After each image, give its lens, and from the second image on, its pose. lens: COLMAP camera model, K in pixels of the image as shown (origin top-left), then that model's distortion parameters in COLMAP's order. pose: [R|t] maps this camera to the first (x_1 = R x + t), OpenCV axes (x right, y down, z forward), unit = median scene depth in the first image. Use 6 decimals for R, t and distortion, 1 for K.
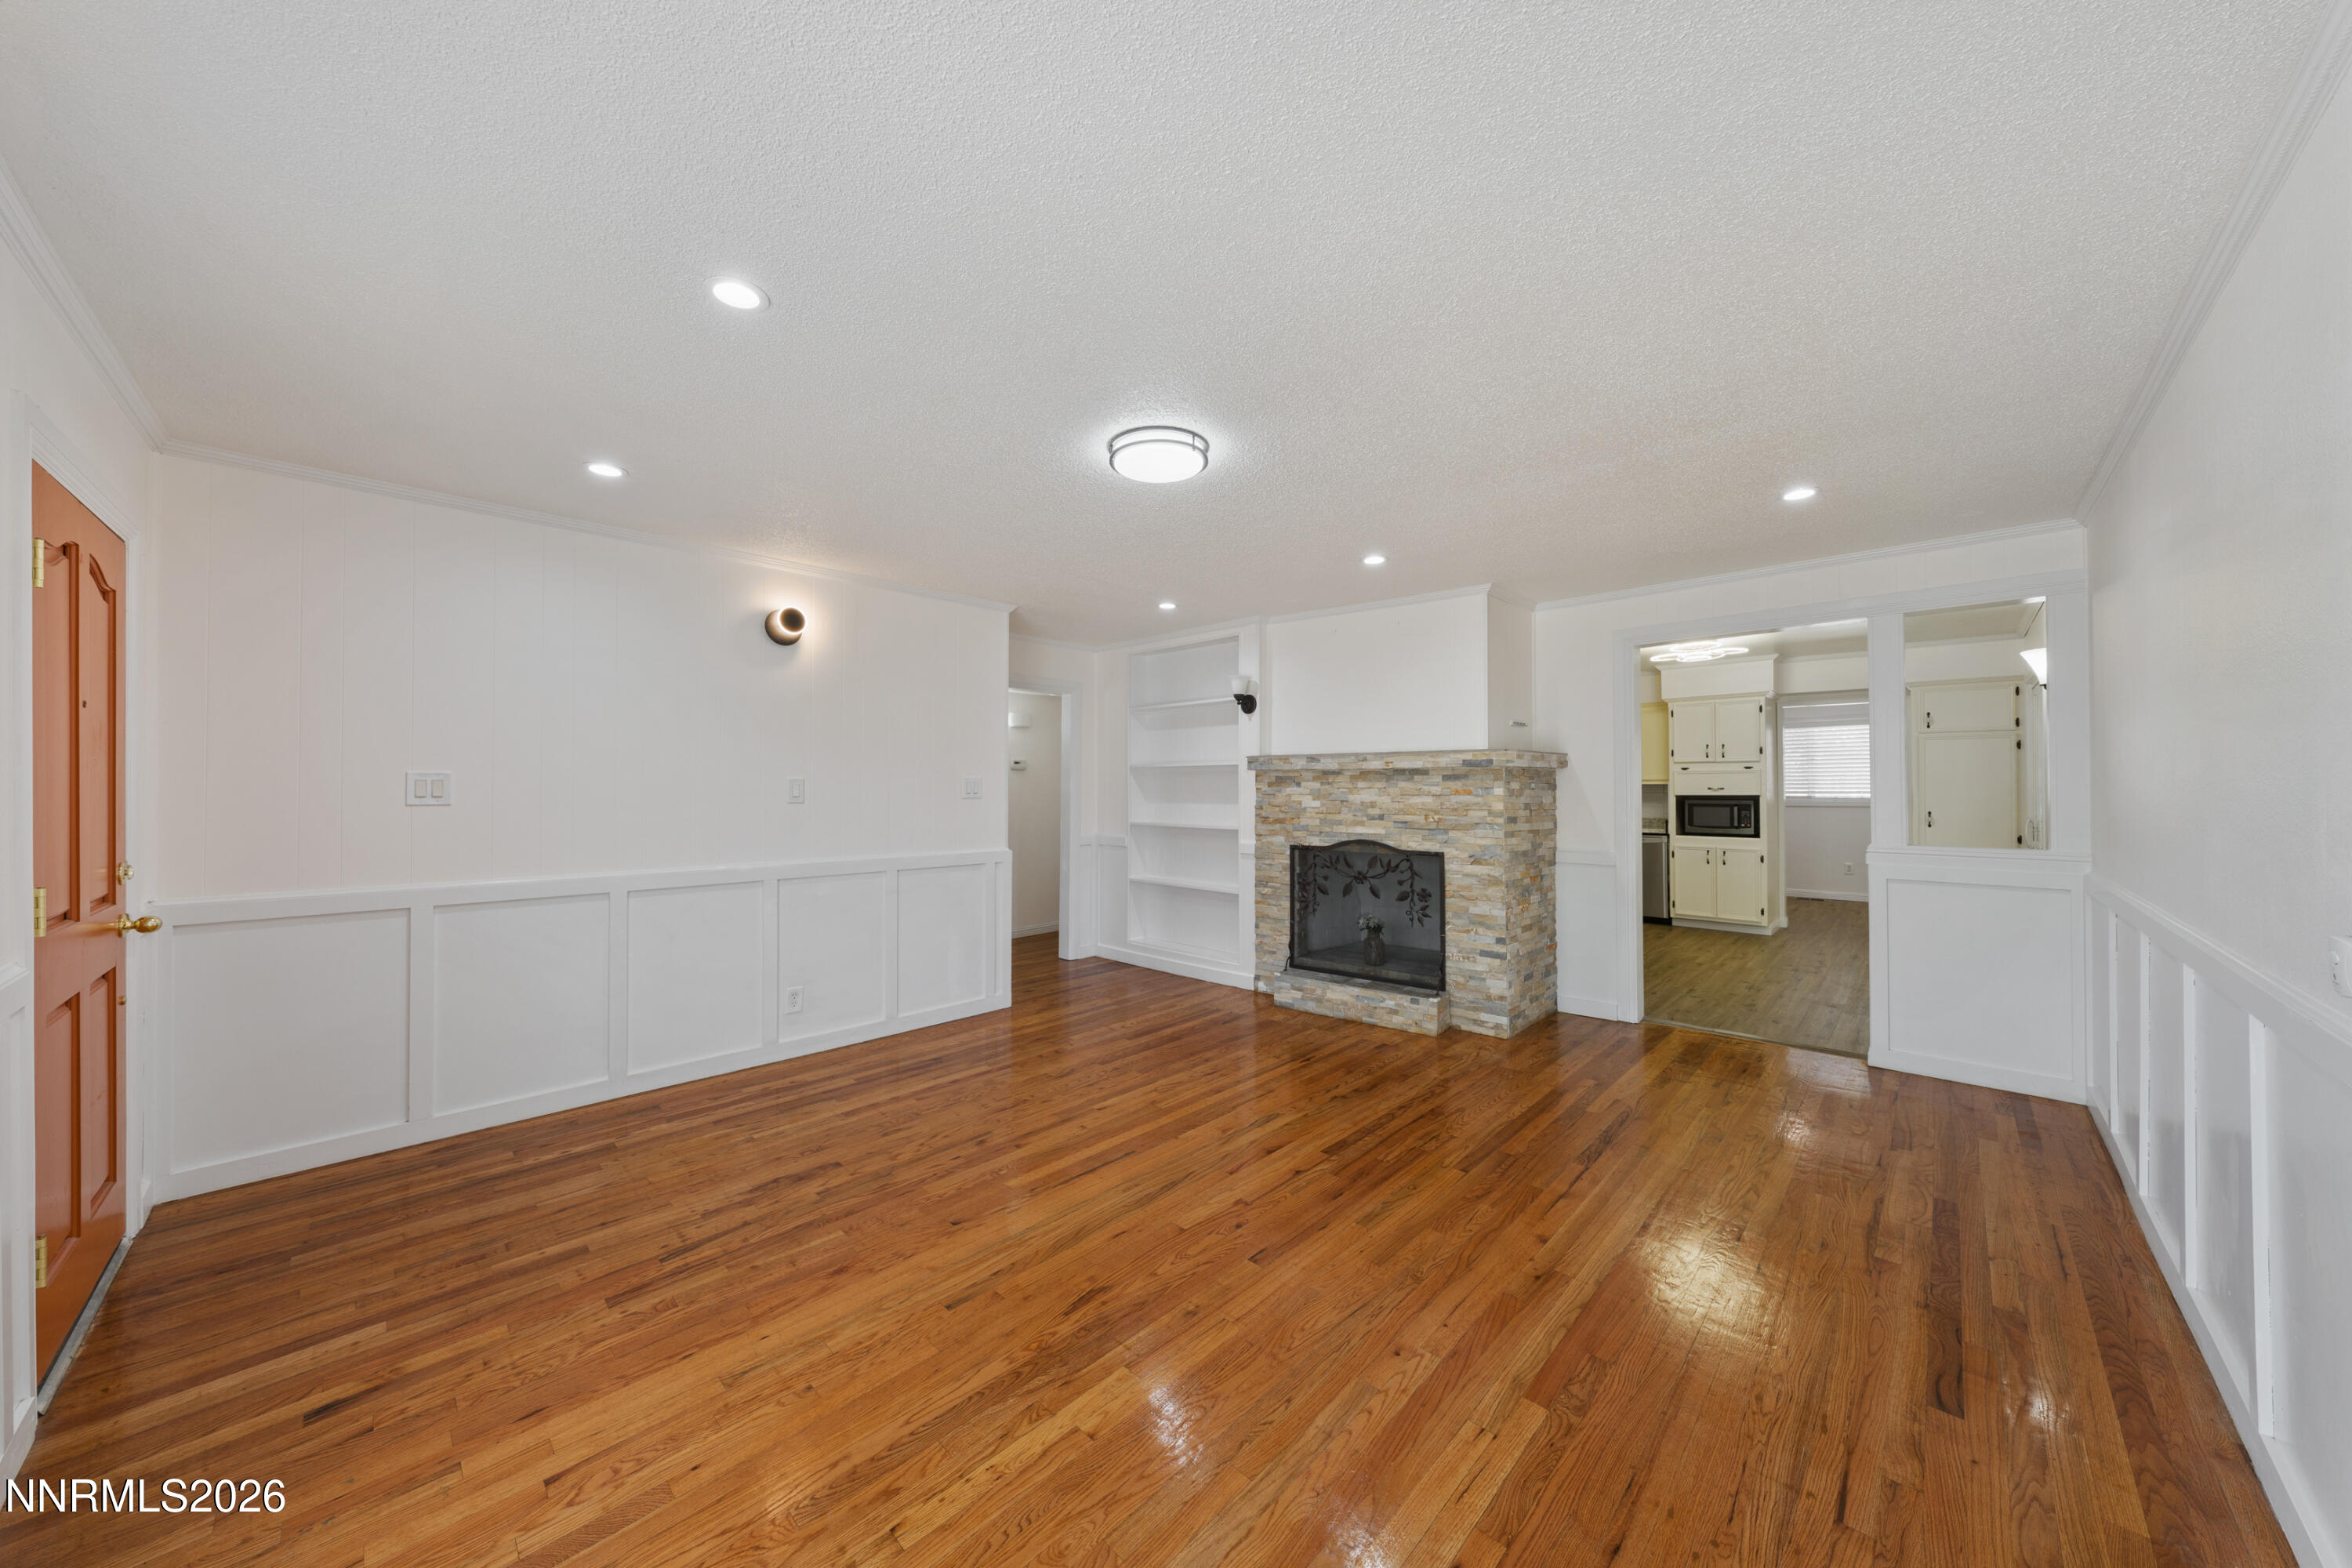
lens RADIAL K [[800.7, 0, 1170.7], [0, 800.7, 777.4], [0, 0, 1]] dist [-0.002806, 0.001102]
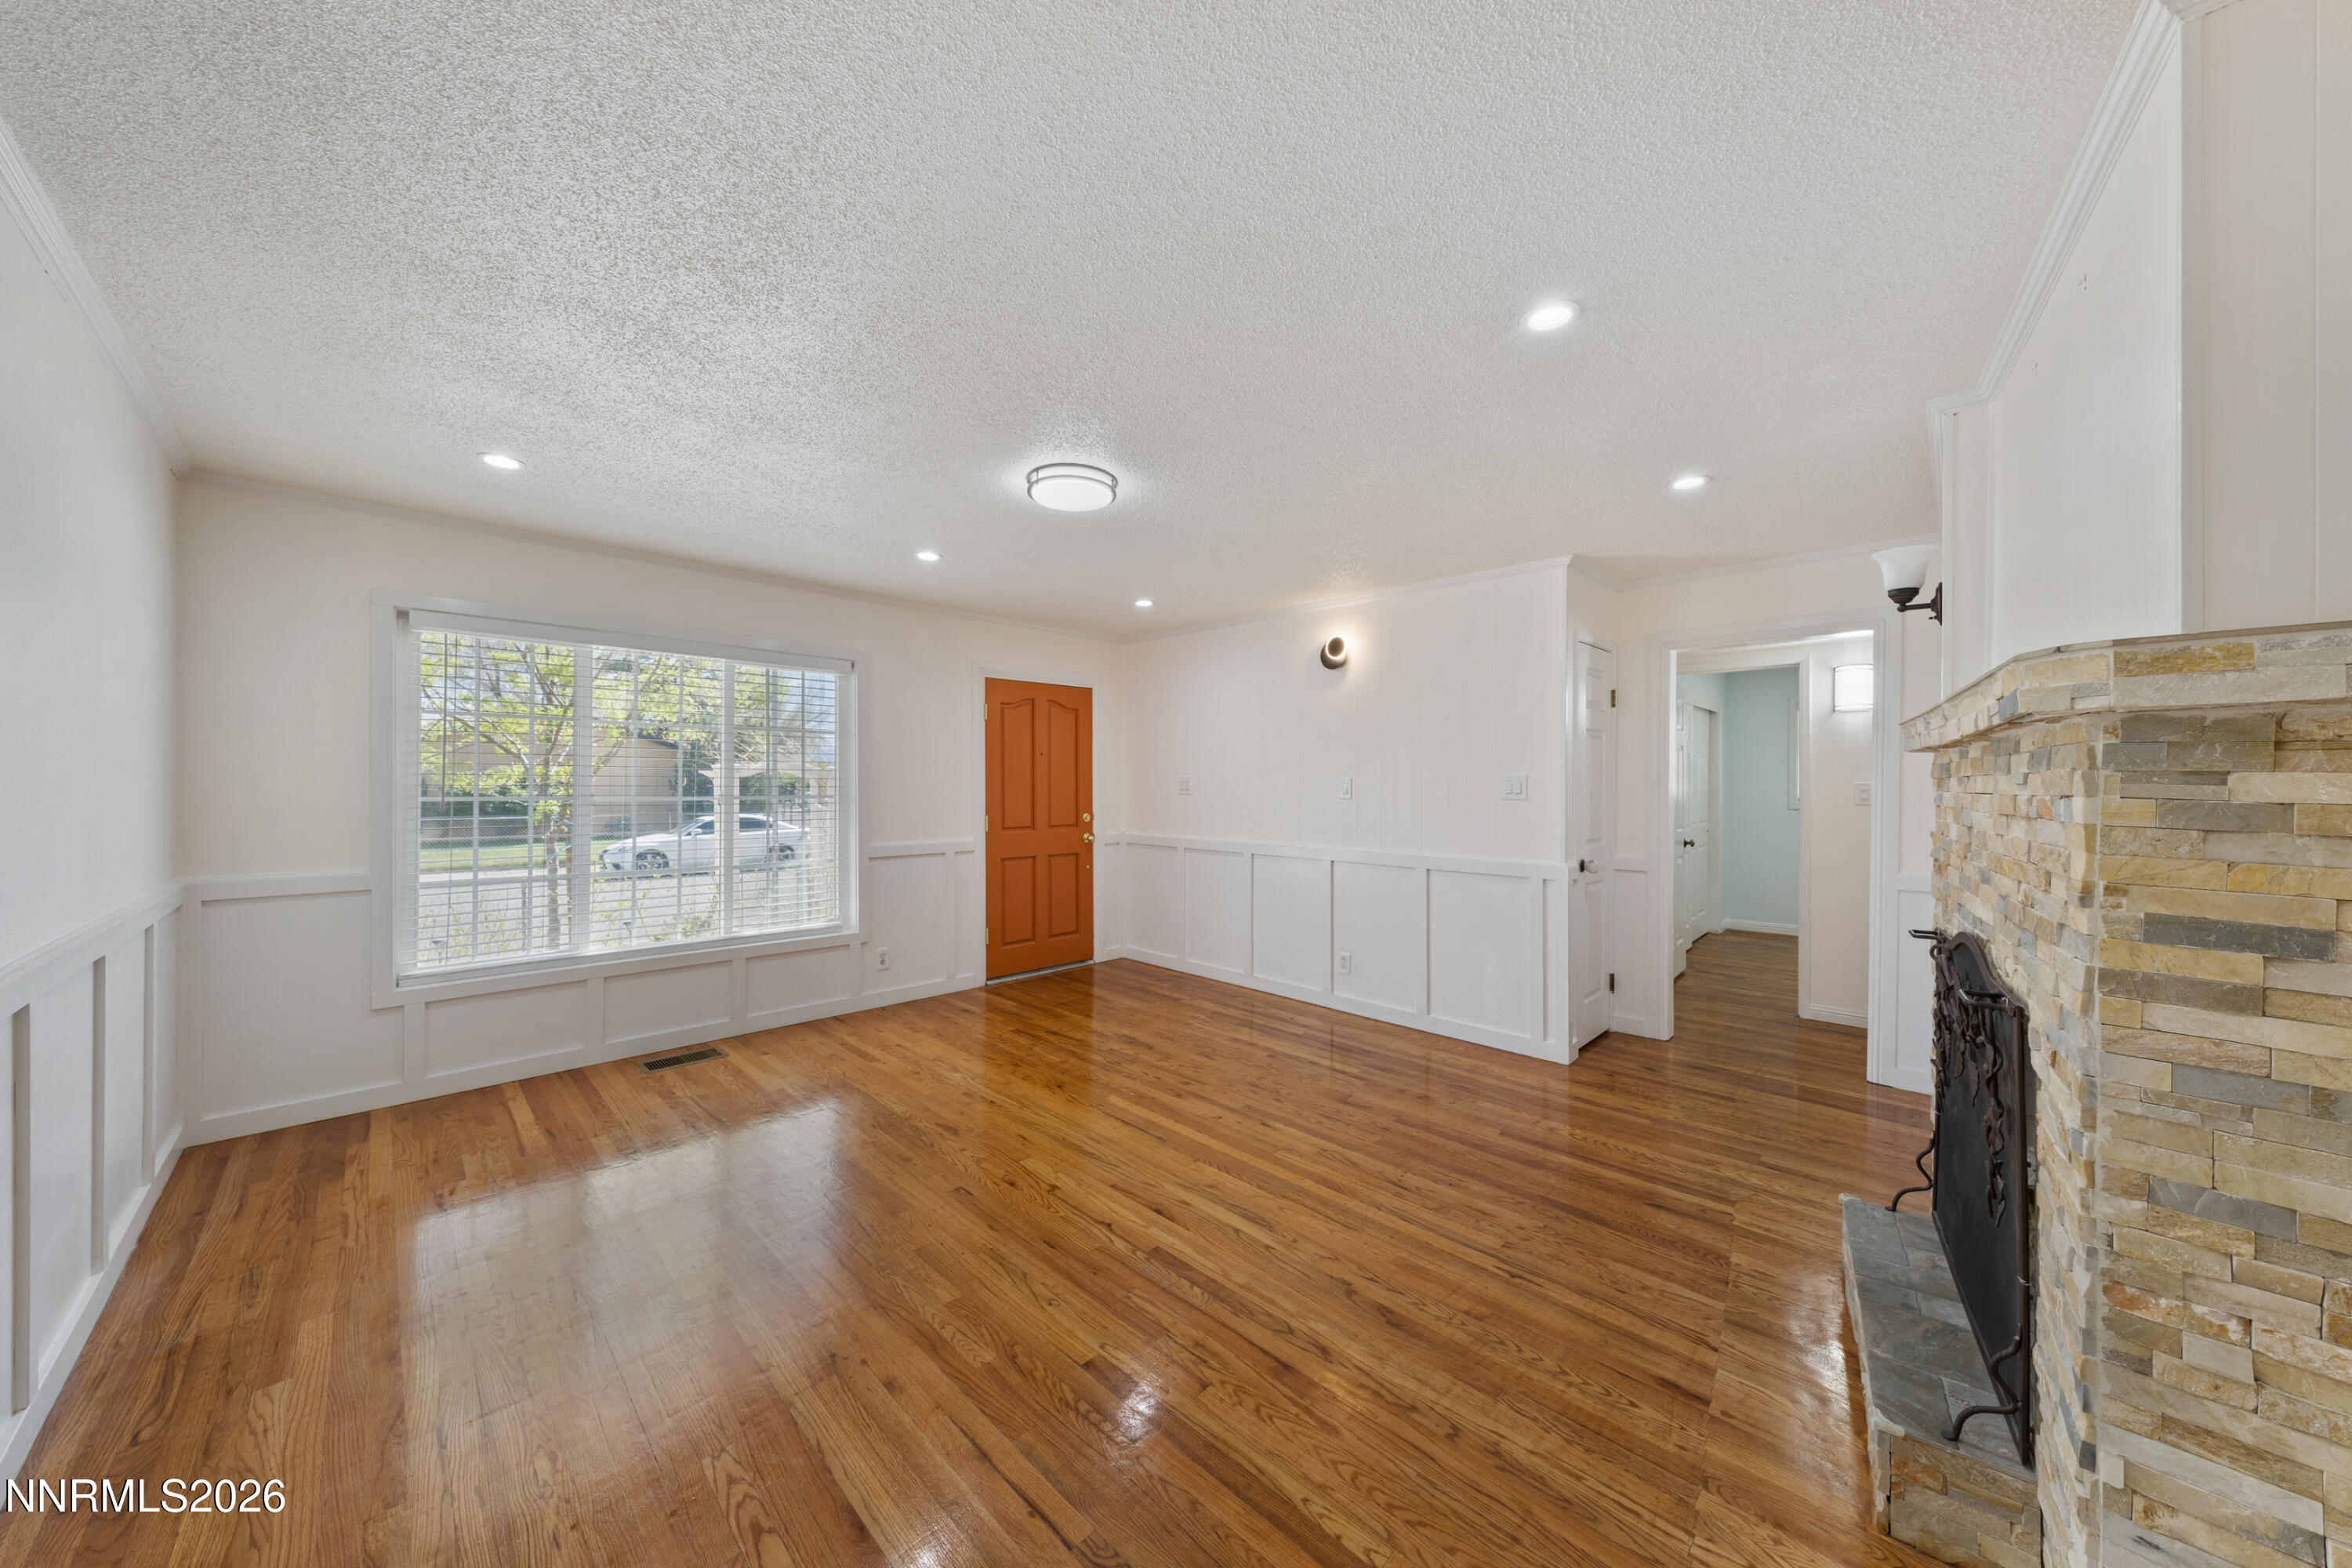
lens RADIAL K [[800.7, 0, 1178.2], [0, 800.7, 778.8], [0, 0, 1]] dist [-0.002806, 0.001102]
pose [[-0.010252, -0.004387, -0.999938, 0.842541], [0.004628, 0.999979, -0.004435, 0.008224], [0.999937, -0.004673, -0.010231, 0.886501]]
